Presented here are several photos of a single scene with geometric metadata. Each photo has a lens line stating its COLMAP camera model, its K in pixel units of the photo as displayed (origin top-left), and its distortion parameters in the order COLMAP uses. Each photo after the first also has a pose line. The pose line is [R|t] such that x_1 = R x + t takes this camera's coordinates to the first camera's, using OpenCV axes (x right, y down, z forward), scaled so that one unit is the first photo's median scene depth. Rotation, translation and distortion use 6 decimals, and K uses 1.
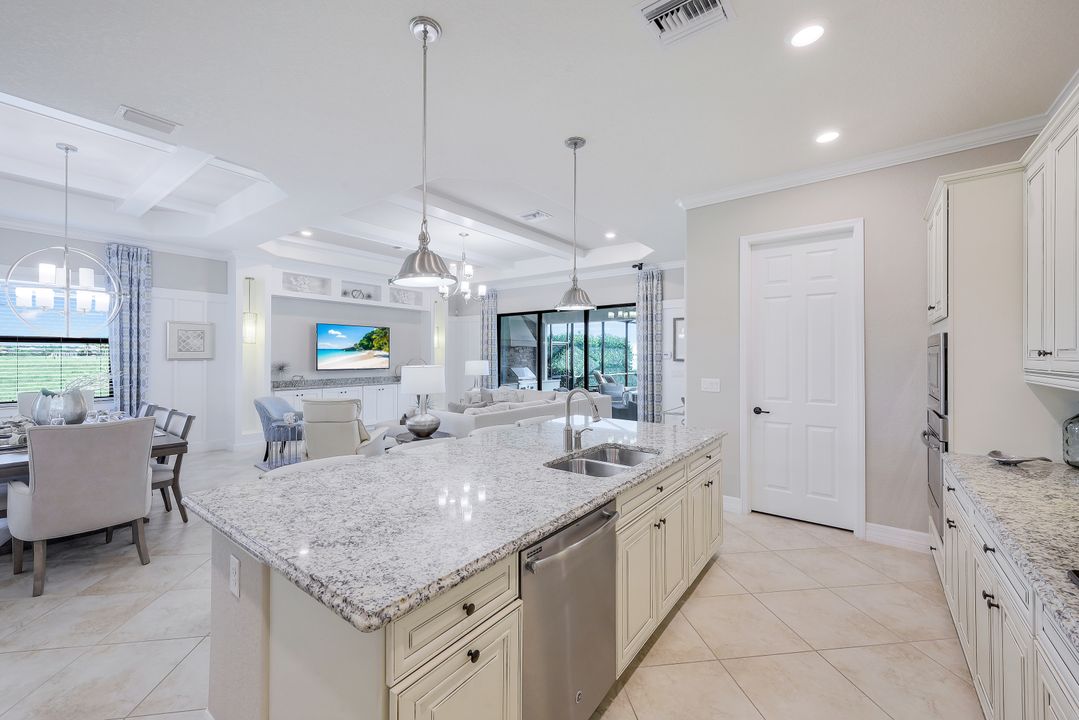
lens RADIAL K [[437.1, 0, 541.5], [0, 437.1, 353.1], [0, 0, 1]] dist [-0.001359, 0.000565]
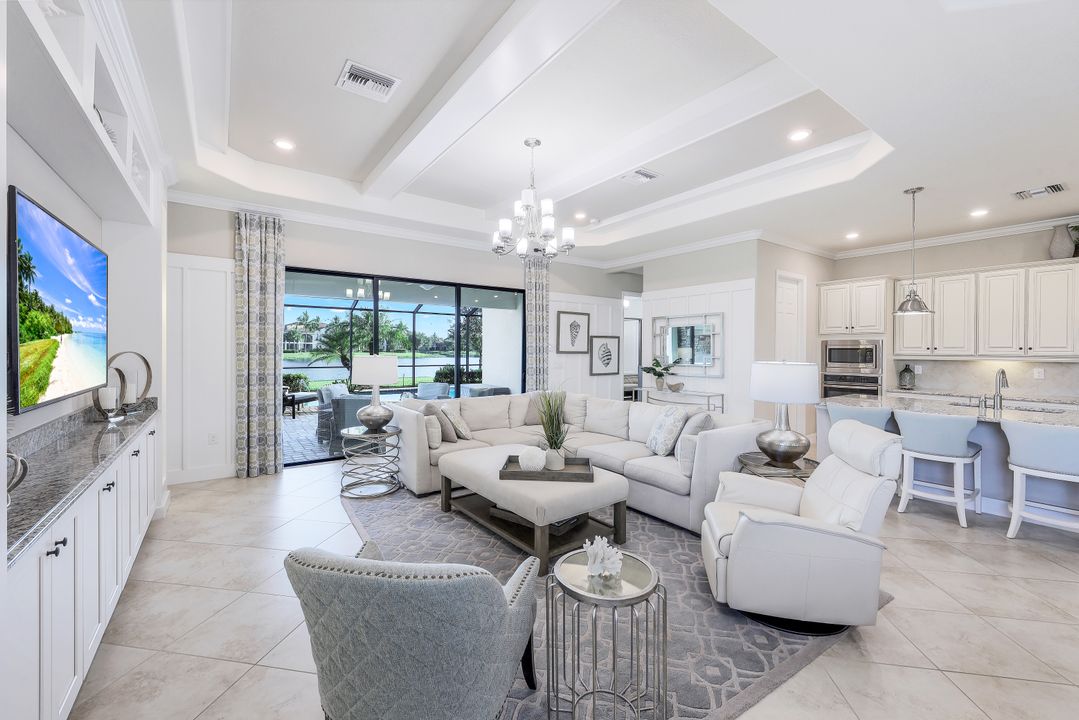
lens RADIAL K [[437.1, 0, 537.4], [0, 437.1, 353.7], [0, 0, 1]] dist [-0.001359, 0.000565]
pose [[0.294875, -0.012358, 0.955456, -0.668316], [-0.011077, 0.999805, 0.016350, 0.003852], [-0.955472, -0.015405, 0.294681, 0.733403]]
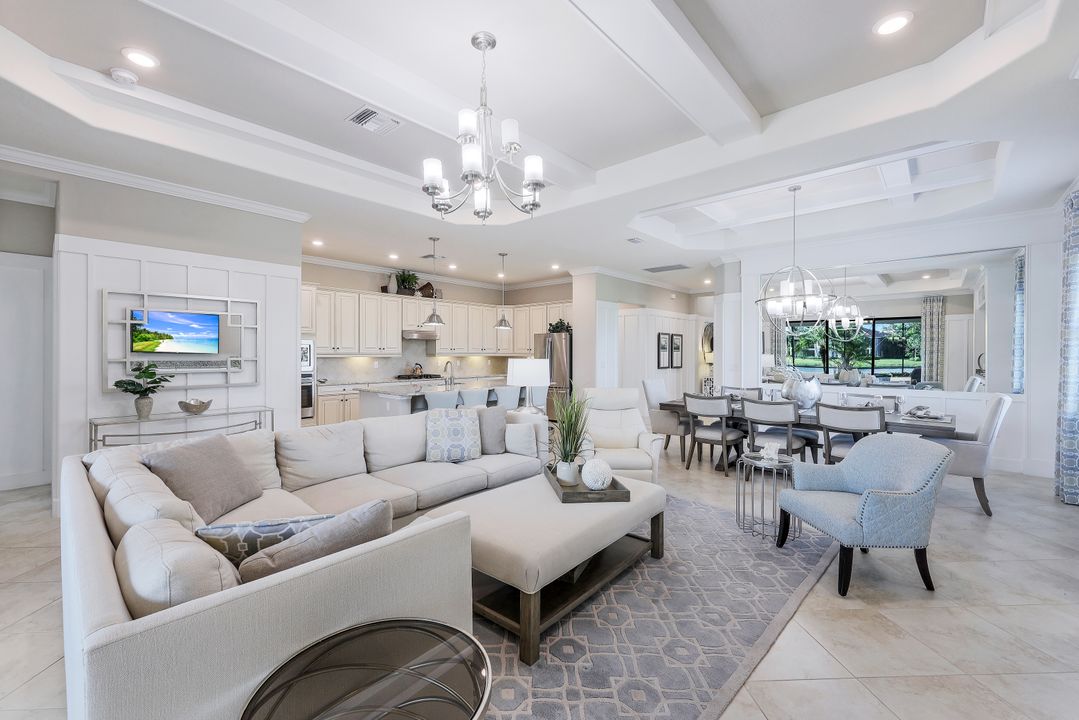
lens RADIAL K [[437.1, 0, 535.1], [0, 437.1, 357.9], [0, 0, 1]] dist [-0.001359, 0.000565]
pose [[-0.996694, -0.006403, 0.080999, -0.231346], [-0.006100, 0.999973, 0.003988, 0.014221], [-0.081023, 0.003480, -0.996706, 1.248542]]
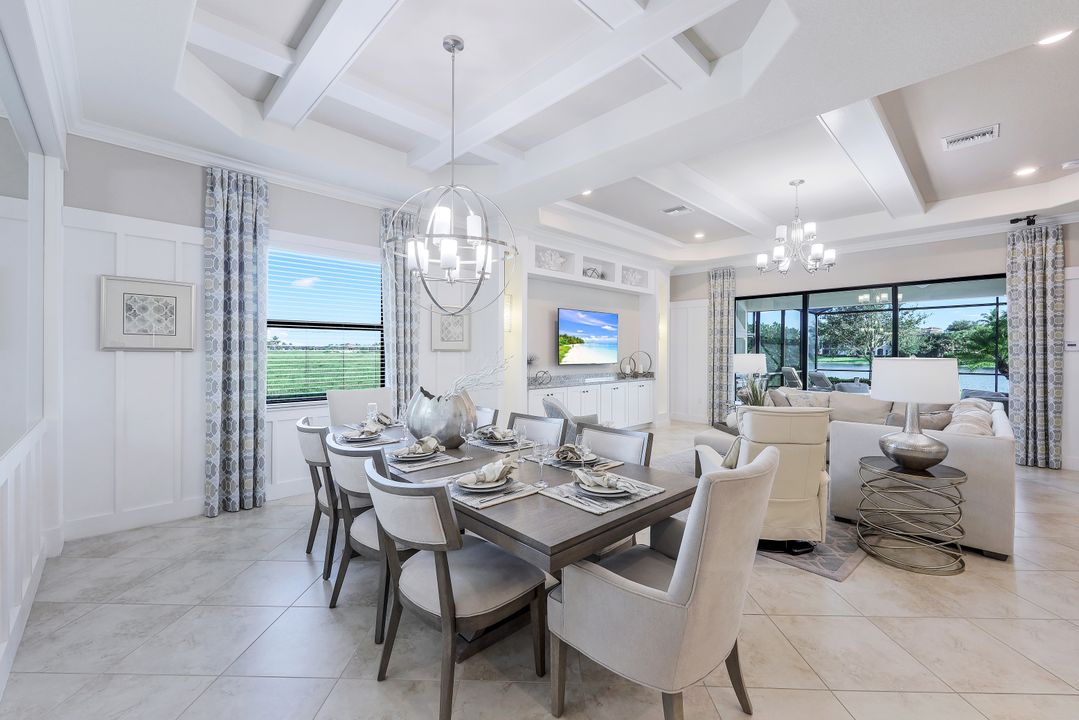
lens RADIAL K [[437.1, 0, 532.4], [0, 437.1, 356.3], [0, 0, 1]] dist [-0.001359, 0.000565]
pose [[0.988585, 0.002910, -0.150637, -0.462707], [-0.000735, 0.999895, 0.014487, 0.012165], [0.150663, -0.014211, 0.988483, 0.176995]]
